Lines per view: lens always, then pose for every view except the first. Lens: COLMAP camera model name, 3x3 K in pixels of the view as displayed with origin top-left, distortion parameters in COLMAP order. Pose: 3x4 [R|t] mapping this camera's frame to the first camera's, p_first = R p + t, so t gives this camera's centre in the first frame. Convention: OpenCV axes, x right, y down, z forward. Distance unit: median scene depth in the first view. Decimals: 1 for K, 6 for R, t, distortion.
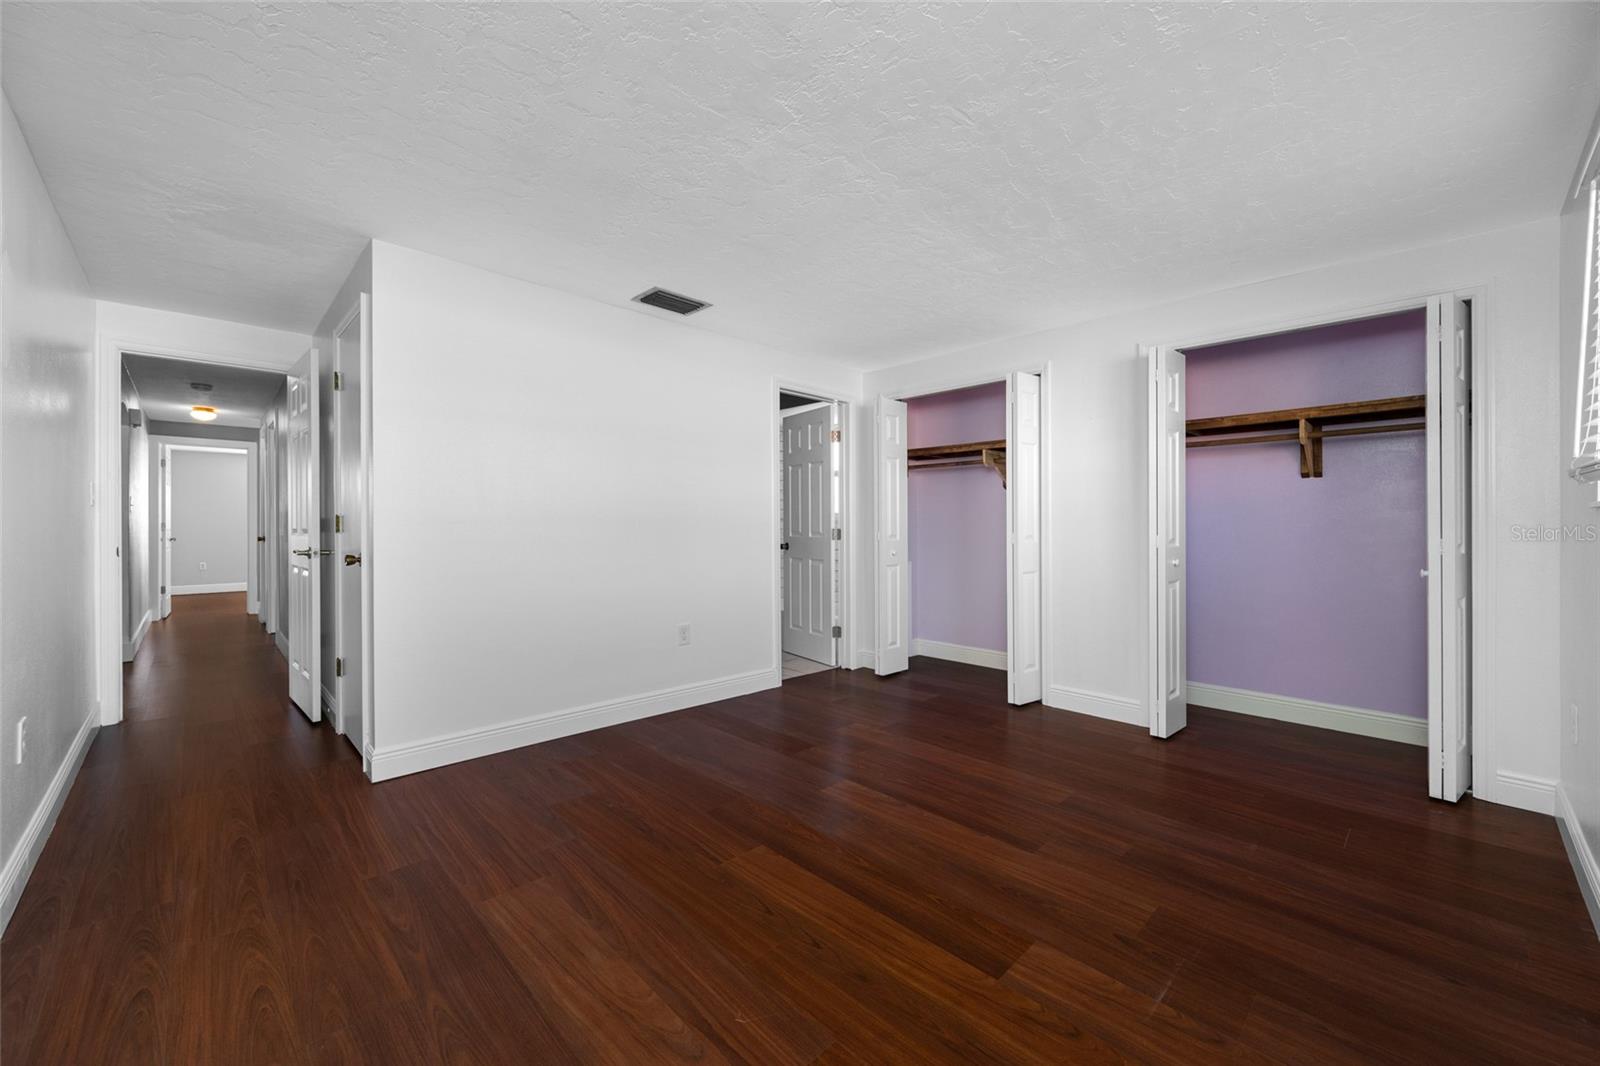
lens RADIAL K [[627.2, 0, 801.8], [0, 627.2, 530.0], [0, 0, 1]] dist [0.000526, 0.000345]
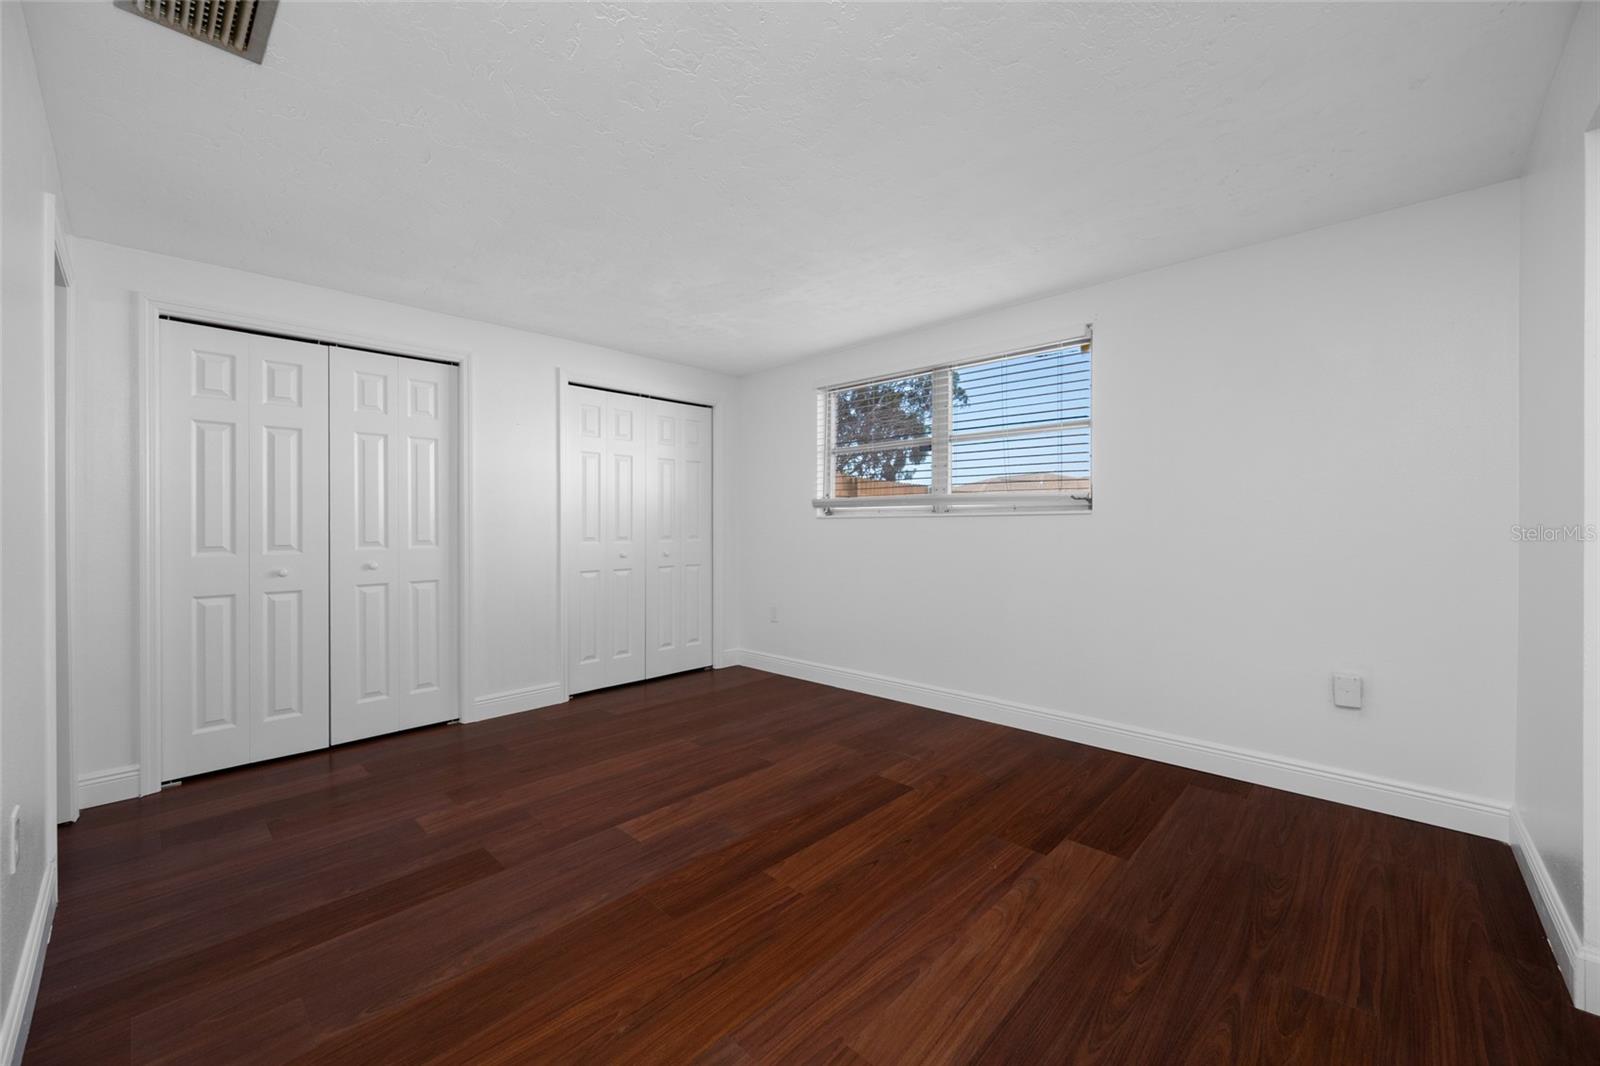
lens RADIAL K [[627.2, 0, 801.8], [0, 627.2, 530.0], [0, 0, 1]] dist [0.000526, 0.000345]
pose [[-0.043978, -0.011128, 0.998971, -1.228062], [0.014574, 0.999824, 0.011779, -0.020060], [-0.998926, 0.015077, -0.043808, 1.207609]]
